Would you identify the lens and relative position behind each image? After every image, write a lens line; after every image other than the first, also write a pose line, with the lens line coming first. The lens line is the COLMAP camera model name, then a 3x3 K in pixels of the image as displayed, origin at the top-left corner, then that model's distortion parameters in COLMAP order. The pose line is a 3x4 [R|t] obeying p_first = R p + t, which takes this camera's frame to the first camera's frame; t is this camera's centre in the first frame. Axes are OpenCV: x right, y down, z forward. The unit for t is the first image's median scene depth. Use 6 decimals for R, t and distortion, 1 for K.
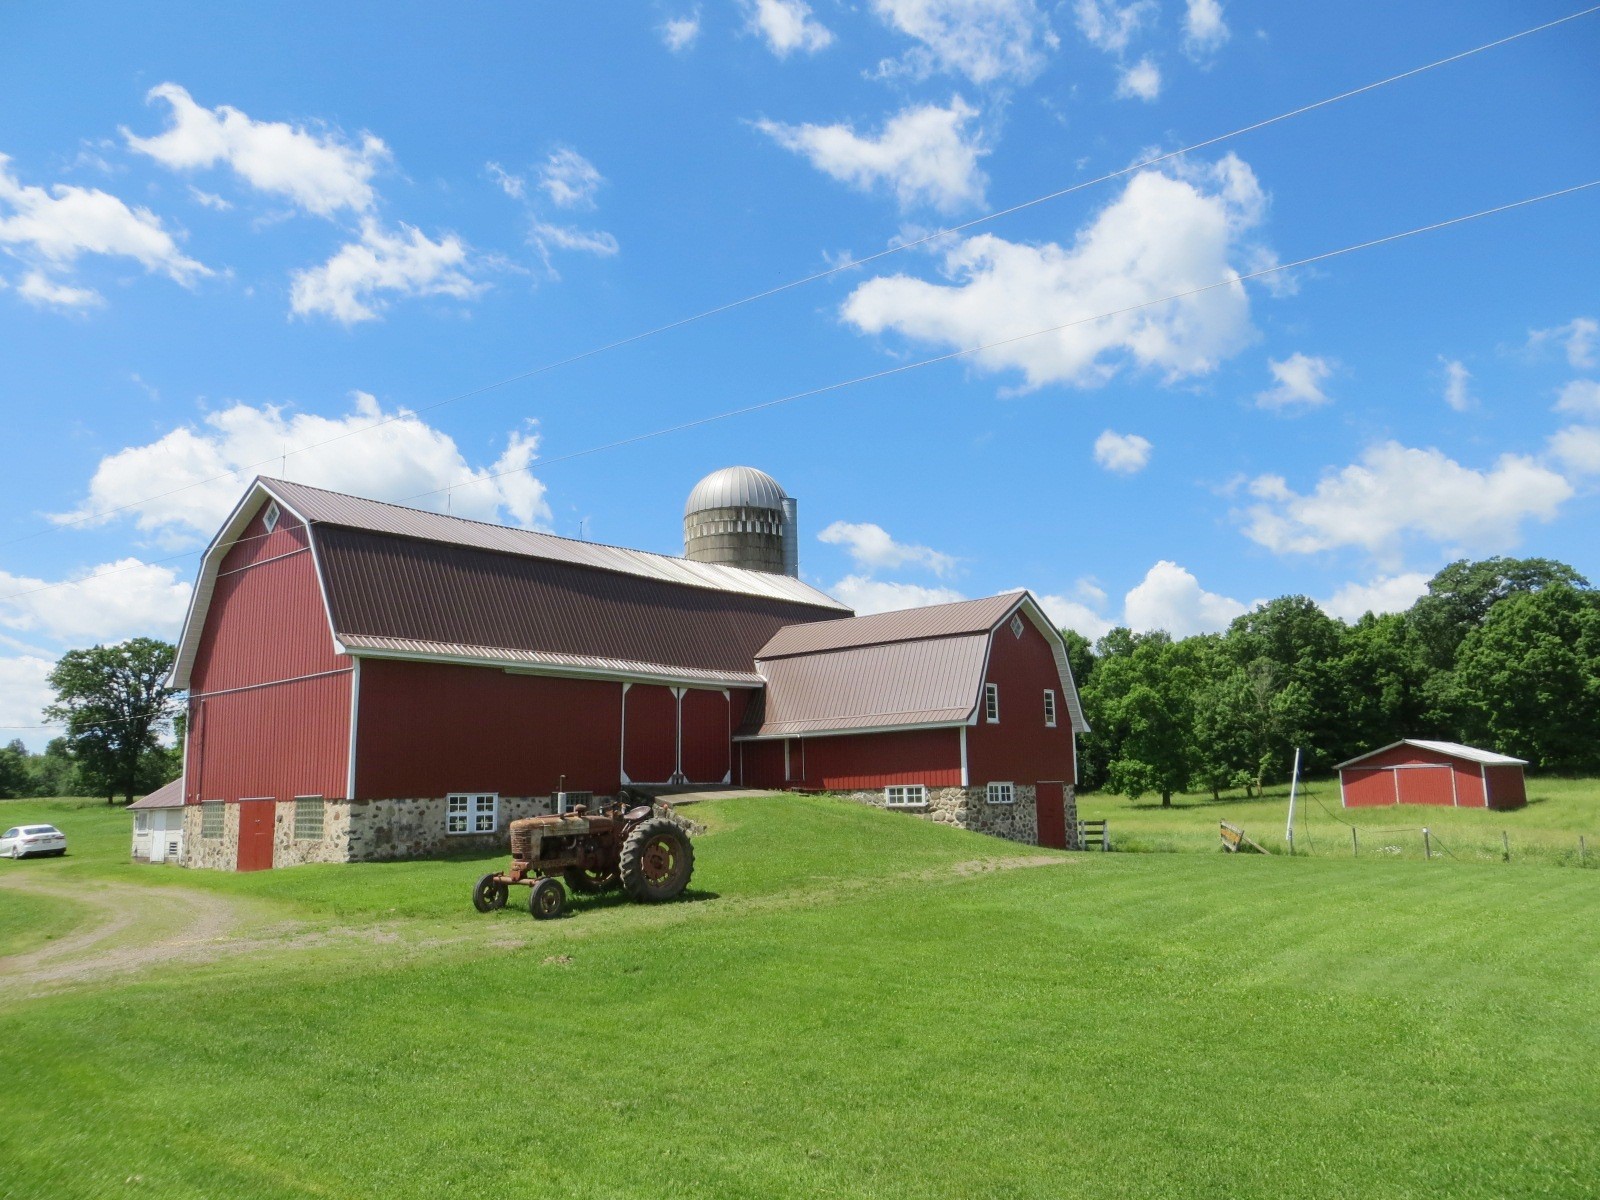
lens RADIAL K [[1193.6, 0, 802.2], [0, 1193.6, 608.3], [0, 0, 1]] dist [-0.010672, 0.004106]
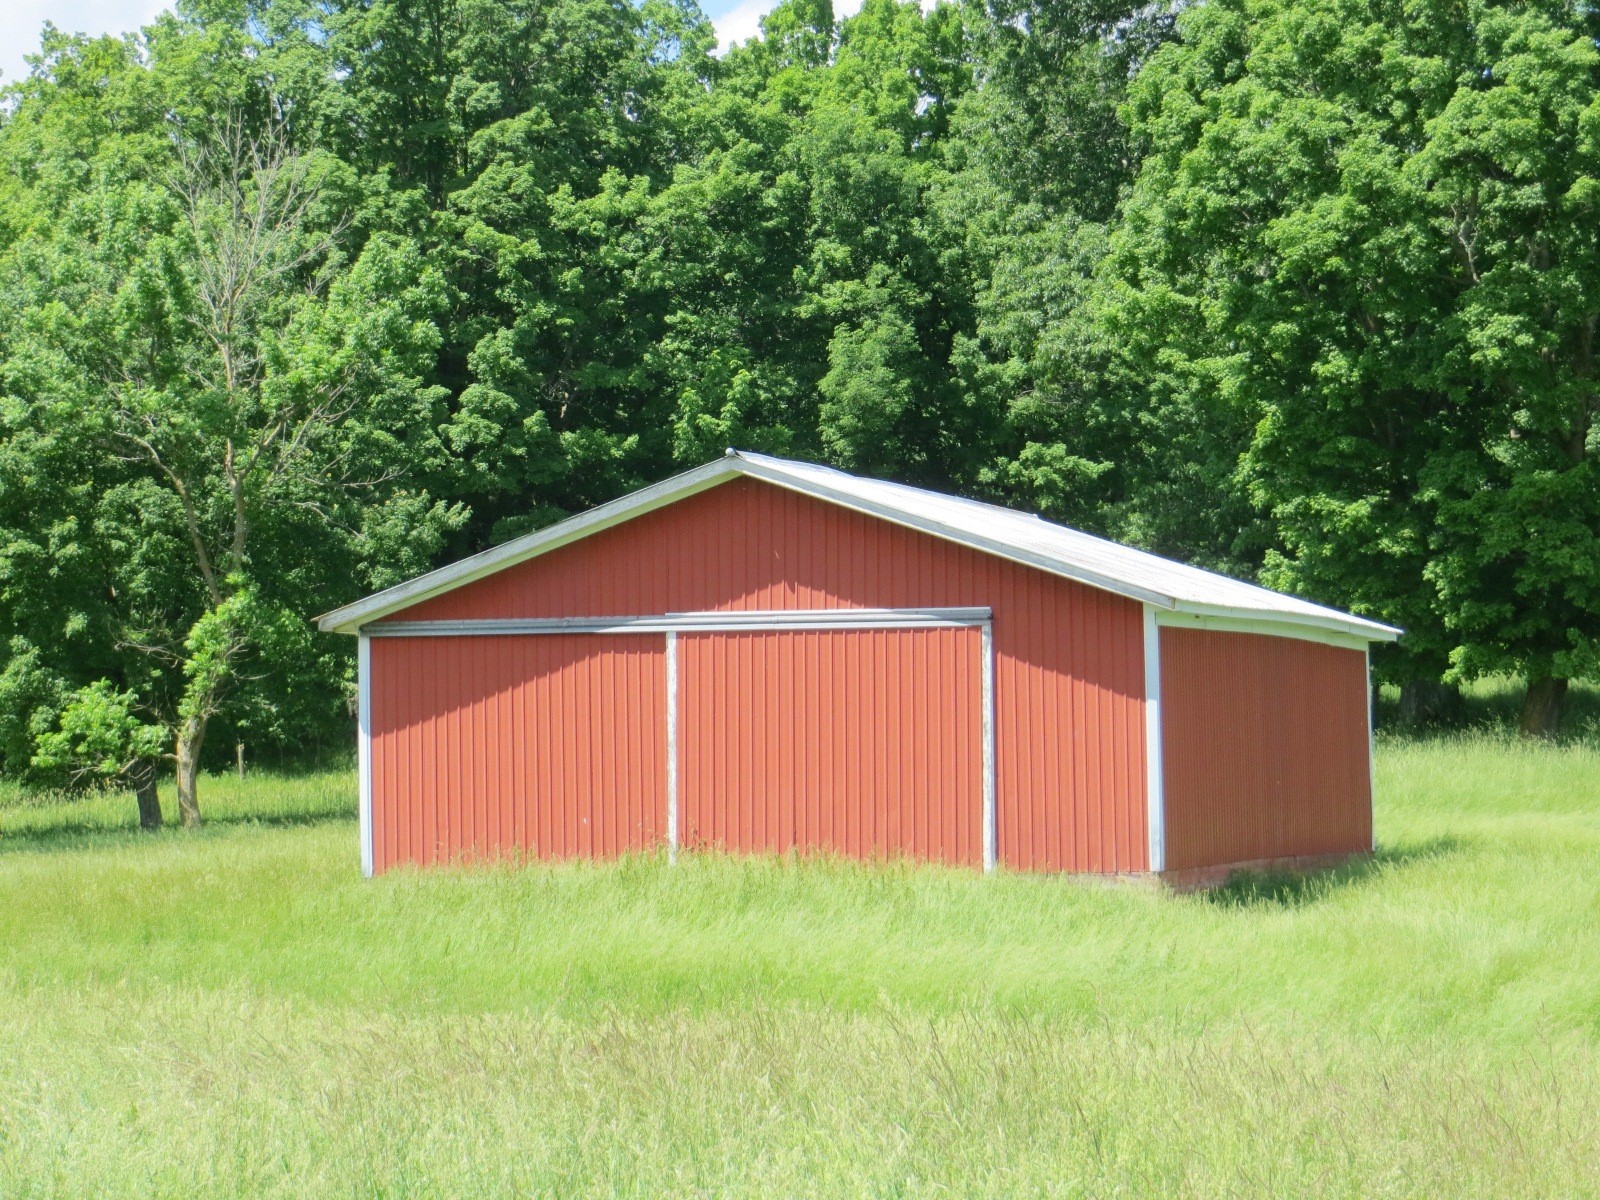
lens RADIAL K [[5025.2, 0, 799.9], [0, 5025.2, 600.1], [0, 0, 1]] dist [-0.193232, 0.000000]
pose [[0.909701, 0.037043, 0.413608, 0.165404], [-0.082082, 0.992402, 0.091653, 0.047177], [-0.407071, -0.117327, 0.905830, 0.270816]]
